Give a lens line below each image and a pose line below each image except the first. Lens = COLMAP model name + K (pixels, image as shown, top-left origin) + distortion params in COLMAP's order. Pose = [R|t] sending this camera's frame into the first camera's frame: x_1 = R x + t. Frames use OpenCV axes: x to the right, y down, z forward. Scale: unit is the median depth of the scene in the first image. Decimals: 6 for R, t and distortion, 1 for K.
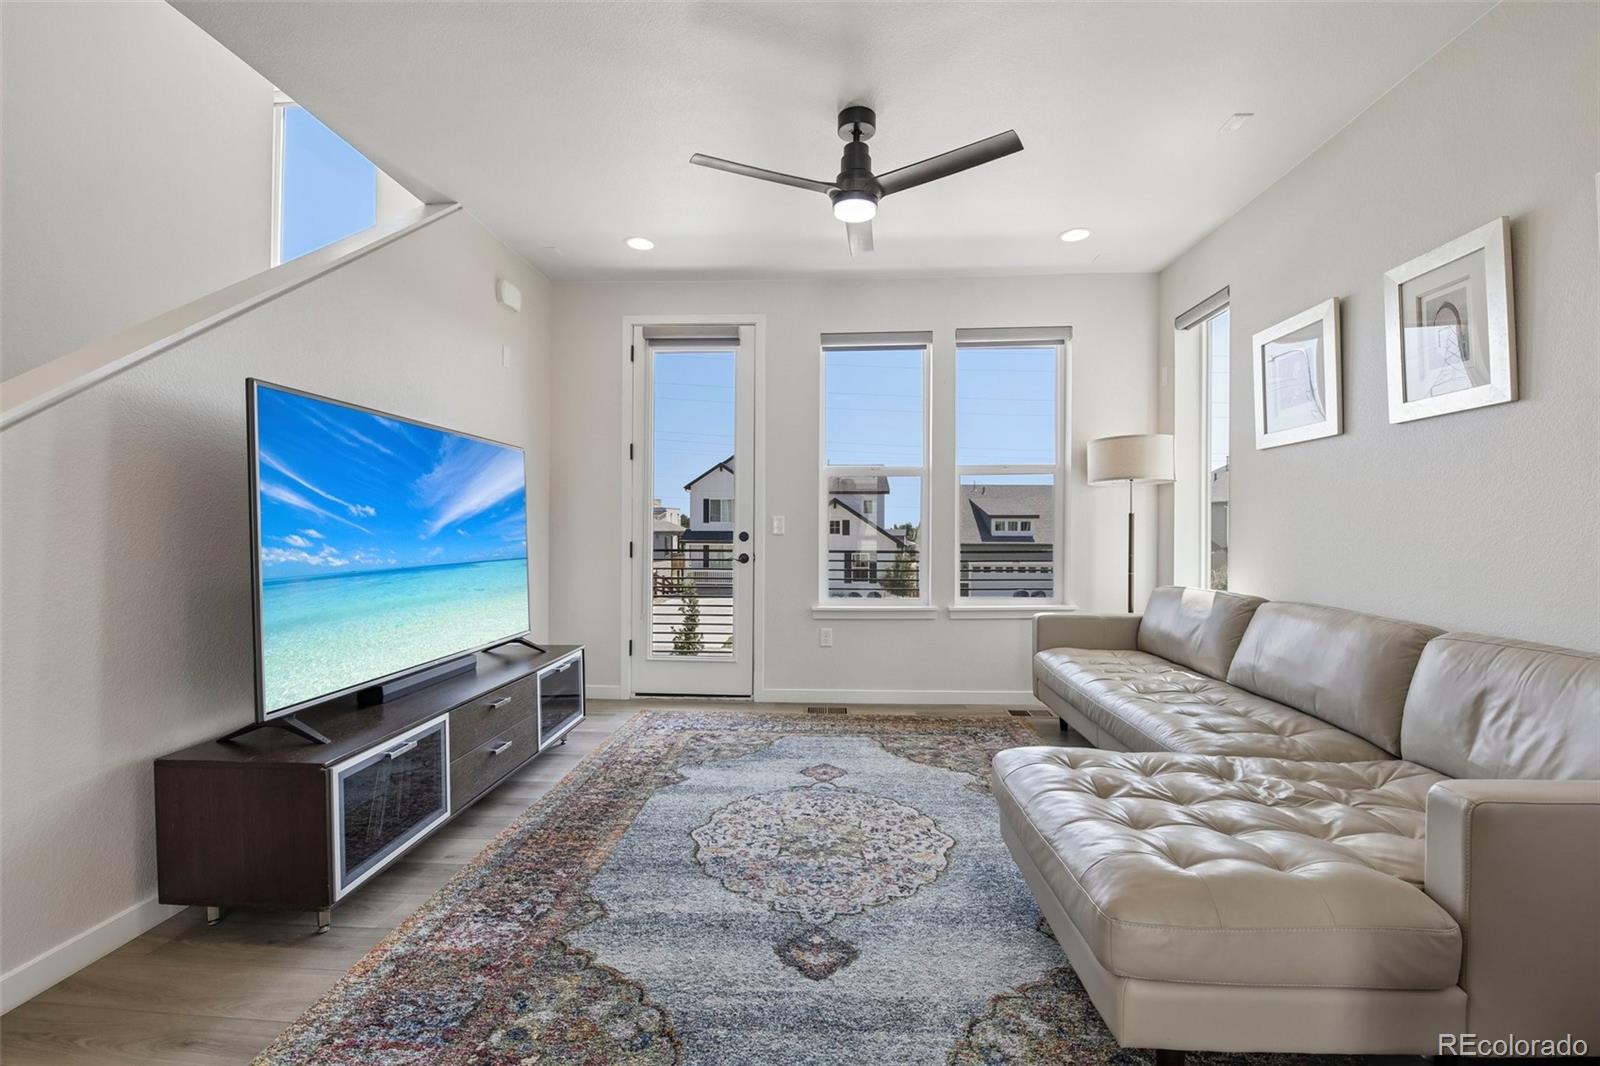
lens RADIAL K [[691.7, 0, 796.5], [0, 691.7, 535.7], [0, 0, 1]] dist [-0.005651, -0.008337]
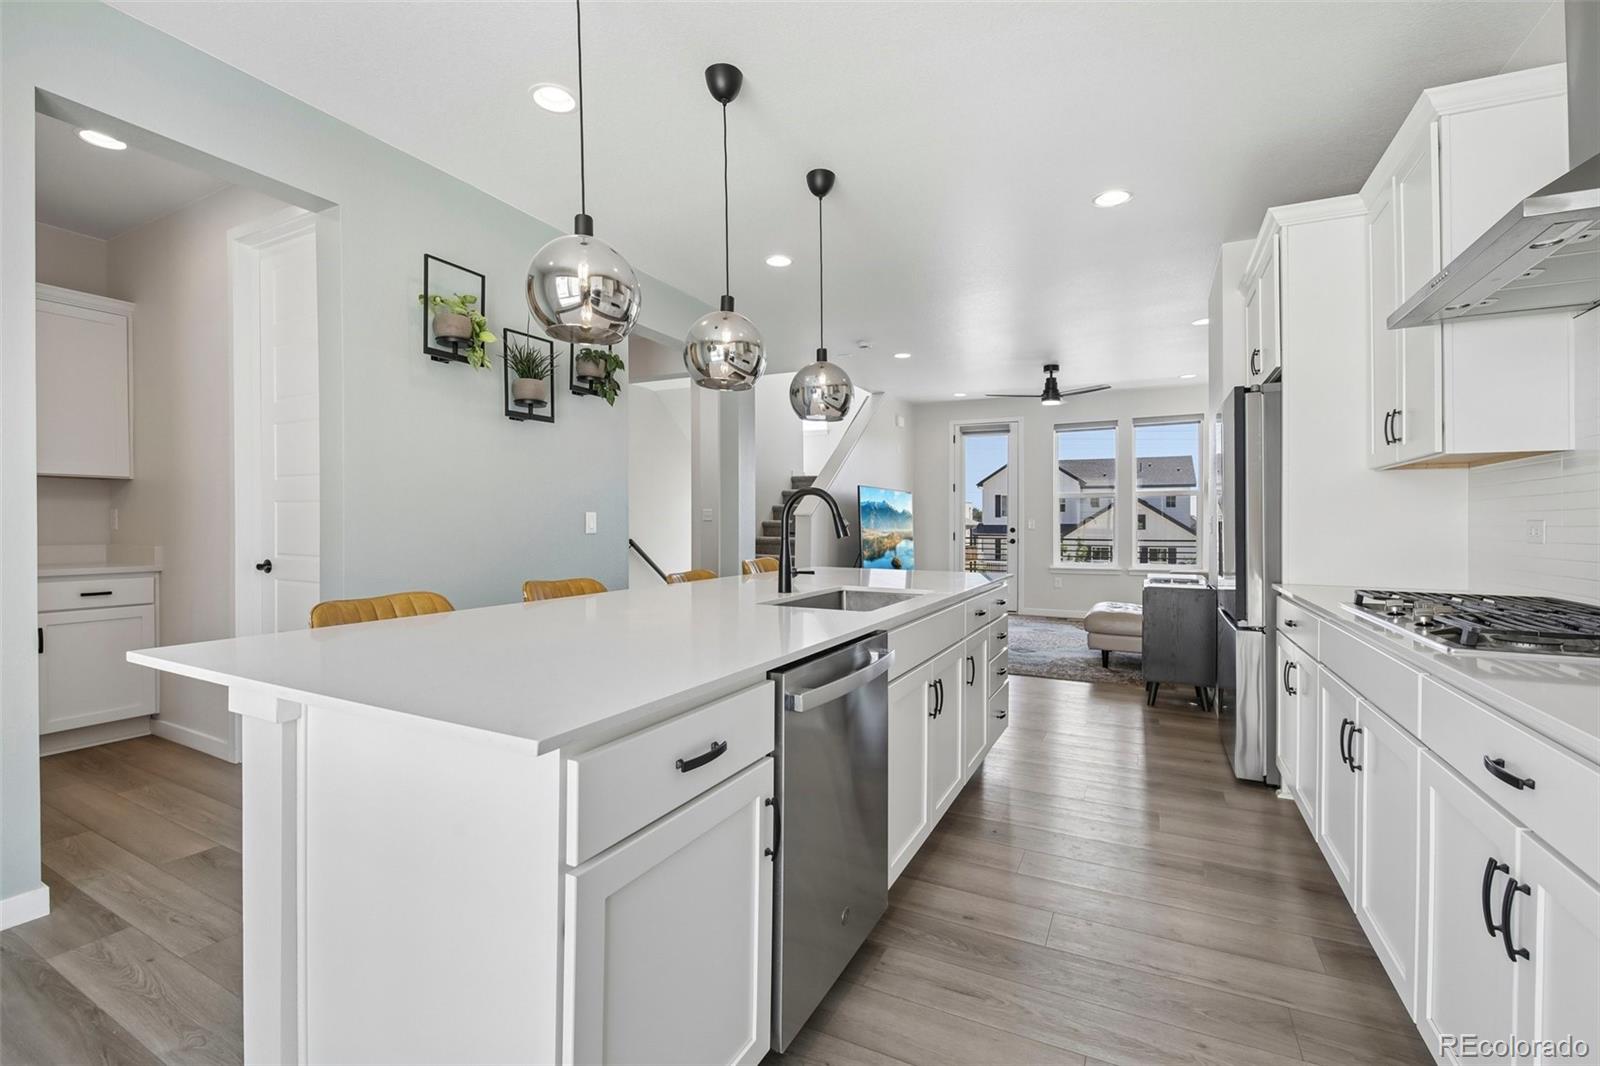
lens RADIAL K [[691.7, 0, 774.1], [0, 691.7, 515.5], [0, 0, 1]] dist [-0.005651, -0.008337]
pose [[0.902668, -0.002439, -0.430330, 0.216331], [-0.005949, 0.999818, -0.018145, -0.001163], [0.430296, 0.018939, 0.902489, -1.455424]]
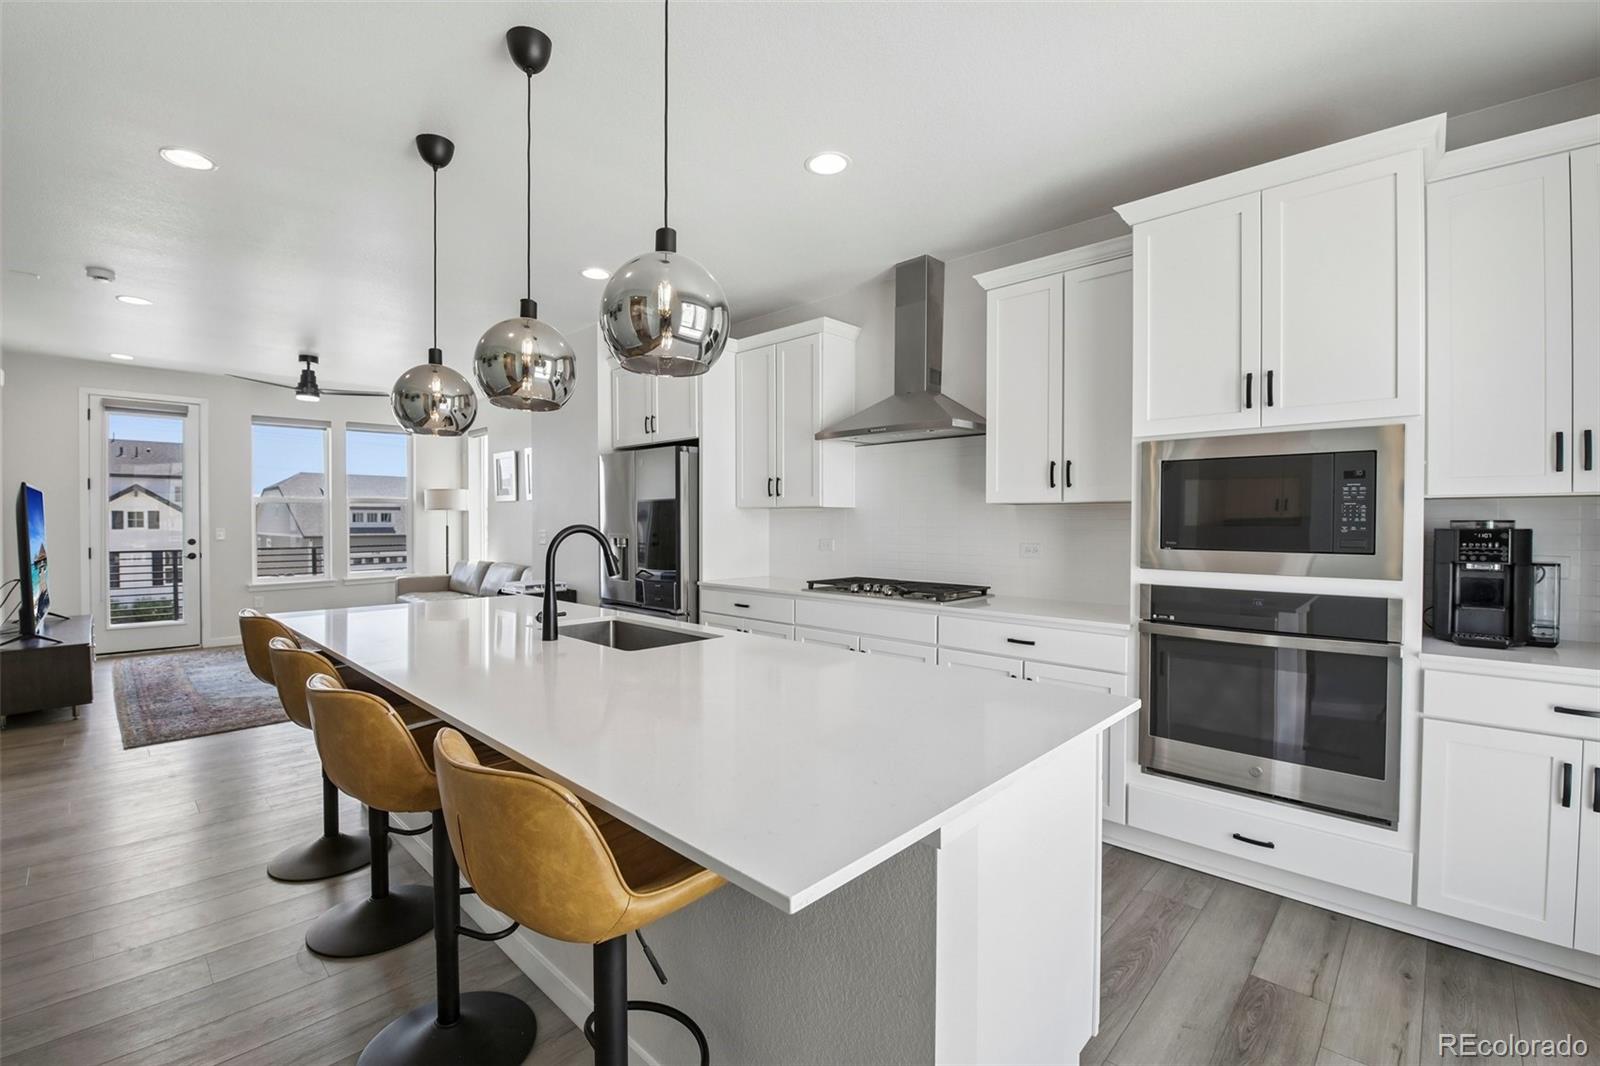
lens RADIAL K [[691.7, 0, 796.8], [0, 691.7, 527.4], [0, 0, 1]] dist [-0.005651, -0.008337]
pose [[0.653703, -0.011241, 0.756667, -0.481782], [0.006667, 0.999936, 0.009095, -0.049221], [-0.756722, -0.000900, 0.653737, -1.404042]]
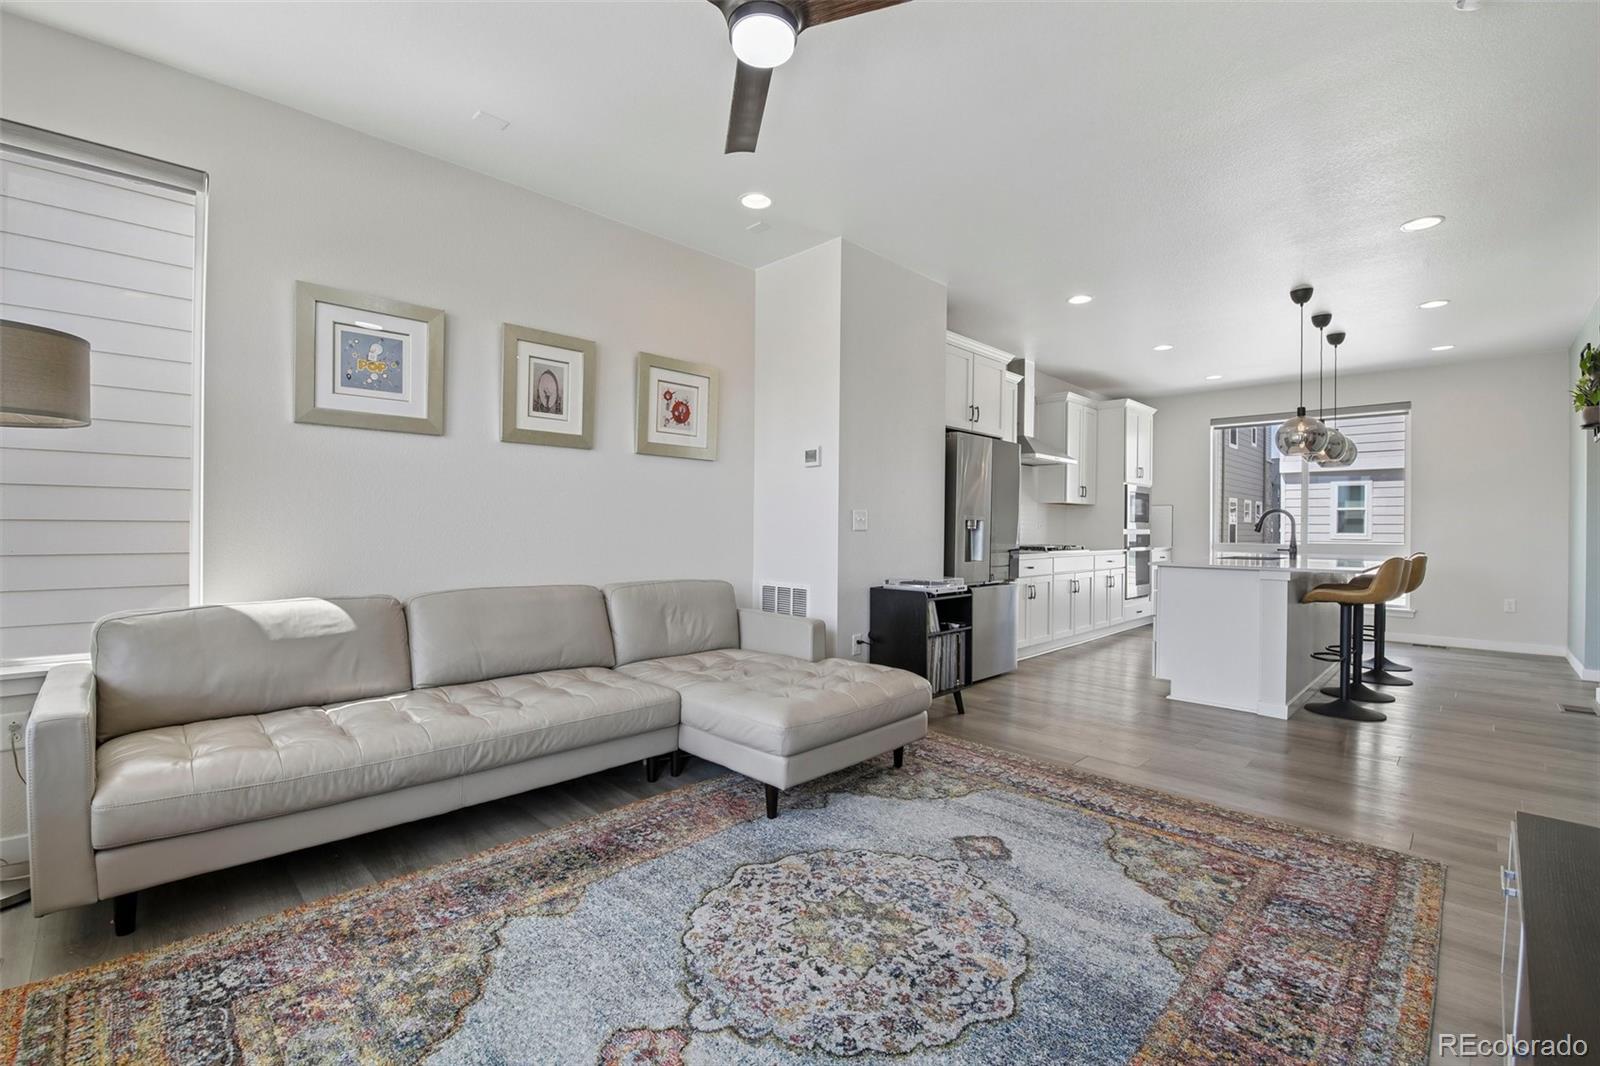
lens RADIAL K [[691.7, 0, 792.8], [0, 691.7, 521.9], [0, 0, 1]] dist [-0.005651, -0.008337]
pose [[-0.741758, -0.006300, 0.670638, -0.322646], [-0.006631, 0.999976, 0.002059, -0.011519], [-0.670635, -0.002920, -0.741782, 1.225642]]
